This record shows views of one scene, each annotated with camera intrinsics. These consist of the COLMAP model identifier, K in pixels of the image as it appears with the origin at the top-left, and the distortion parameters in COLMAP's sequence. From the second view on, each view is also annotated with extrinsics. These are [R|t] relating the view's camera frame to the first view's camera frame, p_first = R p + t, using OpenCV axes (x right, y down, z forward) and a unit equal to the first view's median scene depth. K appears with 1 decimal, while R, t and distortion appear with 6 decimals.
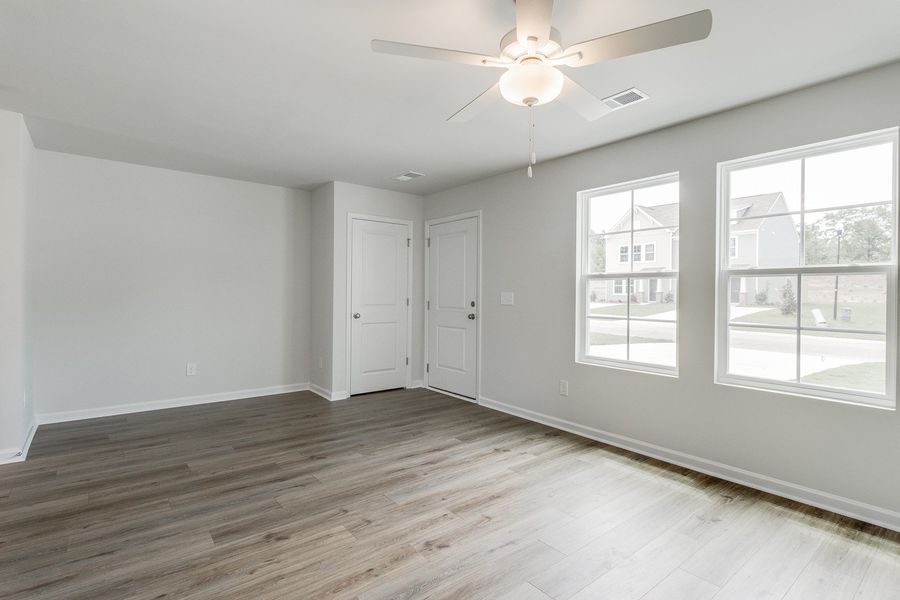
lens RADIAL K [[443.3, 0, 449.3], [0, 443.3, 292.9], [0, 0, 1]] dist [-0.000532, -0.000940]
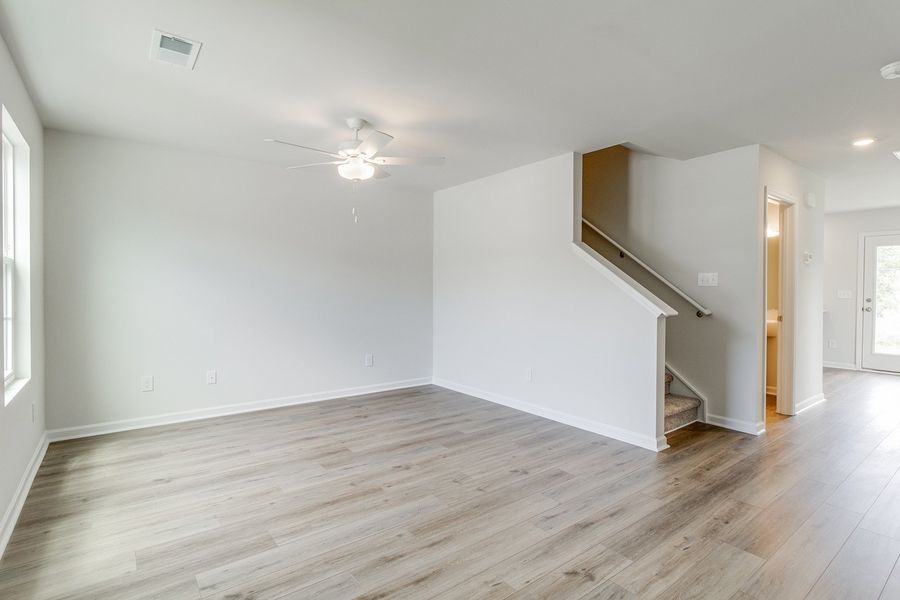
lens RADIAL K [[439.4, 0, 447.6], [0, 439.4, 292.3], [0, 0, 1]] dist [-0.000236, -0.001658]
pose [[-0.999592, -0.016572, 0.023279, -0.129214], [-0.016376, 0.999829, 0.008560, -0.002283], [-0.023417, 0.008175, -0.999692, 1.553971]]
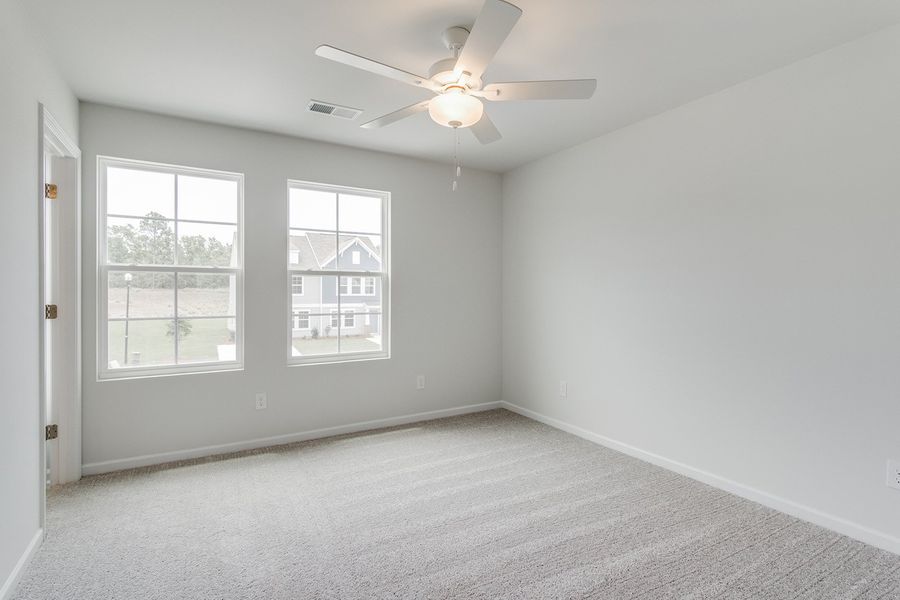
lens RADIAL K [[378.8, 0, 458.7], [0, 378.8, 295.5], [0, 0, 1]] dist [-0.009412, -0.001114]
pose [[0.184361, -0.017676, 0.982700, -0.261567], [-0.001477, 0.999832, 0.018262, -0.001776], [-0.982857, -0.004818, 0.184304, 0.322415]]
